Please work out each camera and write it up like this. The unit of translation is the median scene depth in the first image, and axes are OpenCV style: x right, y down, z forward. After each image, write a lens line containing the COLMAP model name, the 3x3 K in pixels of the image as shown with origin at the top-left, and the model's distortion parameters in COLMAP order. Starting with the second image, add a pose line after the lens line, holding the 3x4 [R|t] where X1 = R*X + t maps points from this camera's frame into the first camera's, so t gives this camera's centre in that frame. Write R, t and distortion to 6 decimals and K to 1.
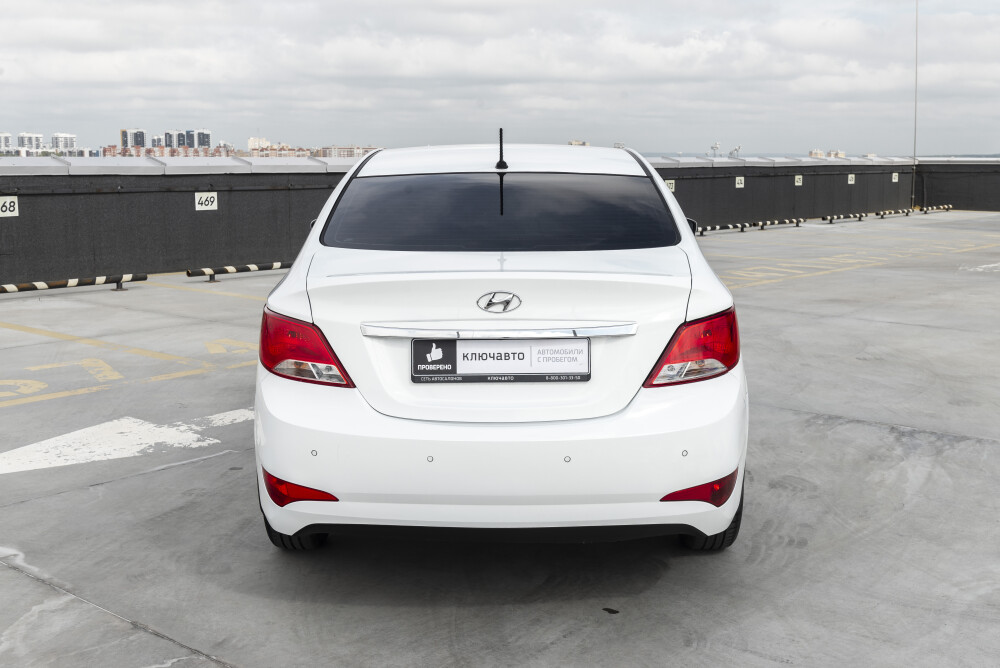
lens RADIAL K [[1219.3, 0, 500.0], [0, 1219.3, 334.0], [0, 0, 1]] dist [-0.012098, 0.016429]
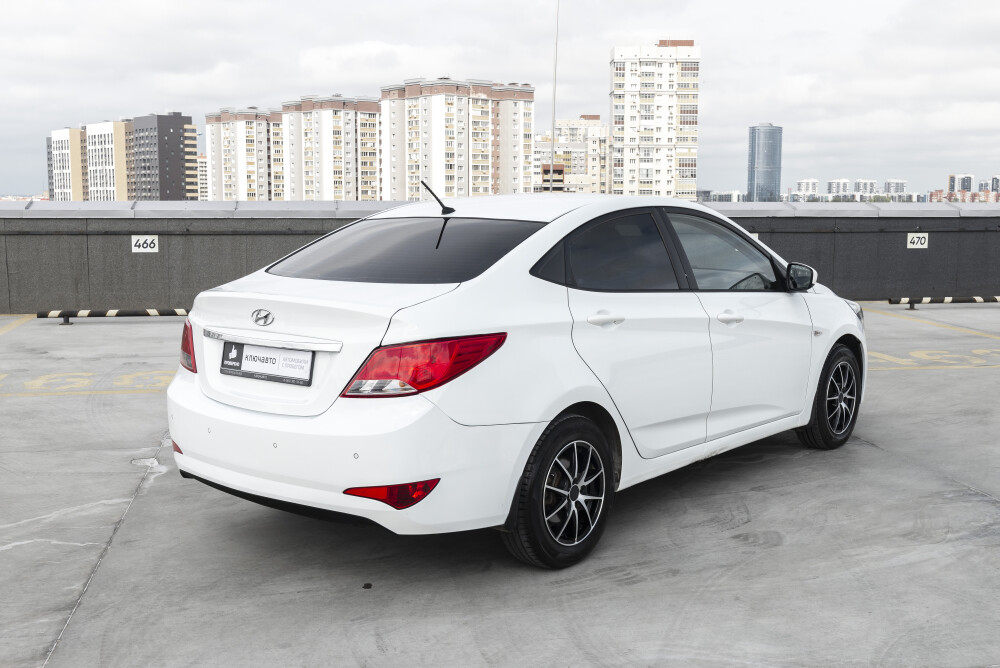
lens RADIAL K [[1128.7, 0, 500.0], [0, 1128.7, 334.0], [0, 0, 1]] dist [-0.008560, -0.013290]
pose [[0.769836, 0.076221, -0.633674, 0.595010], [-0.093035, 0.995640, 0.006733, -0.025070], [0.631424, 0.053771, 0.773571, 0.150176]]
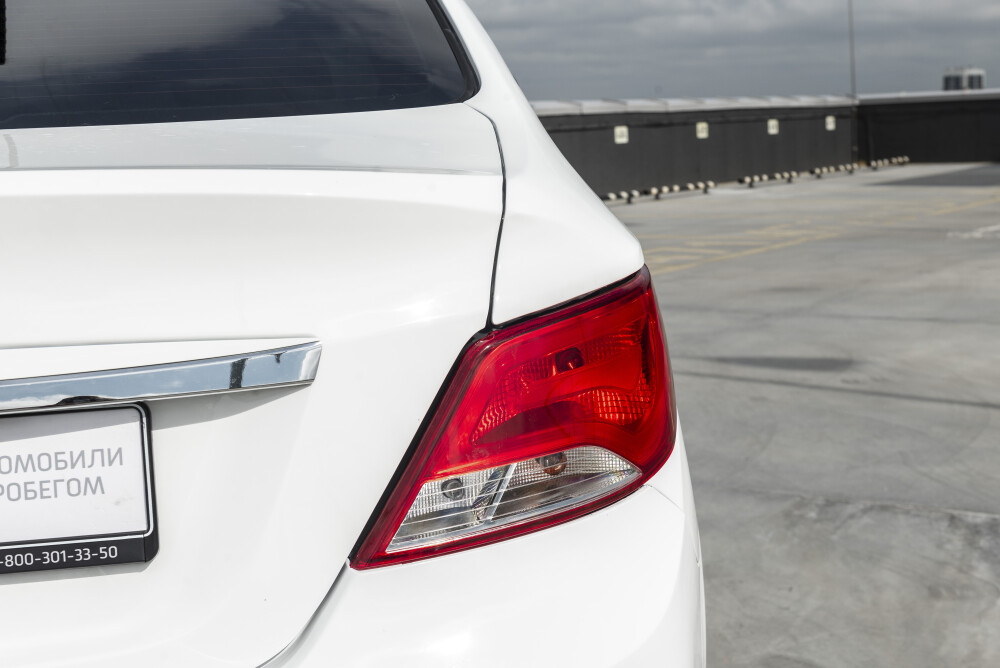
lens RADIAL K [[1569.8, 0, 500.0], [0, 1569.8, 334.0], [0, 0, 1]] dist [-0.027178, -0.057931]
pose [[0.992010, -0.059526, 0.111231, 0.072446], [0.061630, 0.997978, -0.015573, -0.001388], [-0.110079, 0.022304, 0.993673, 0.404292]]
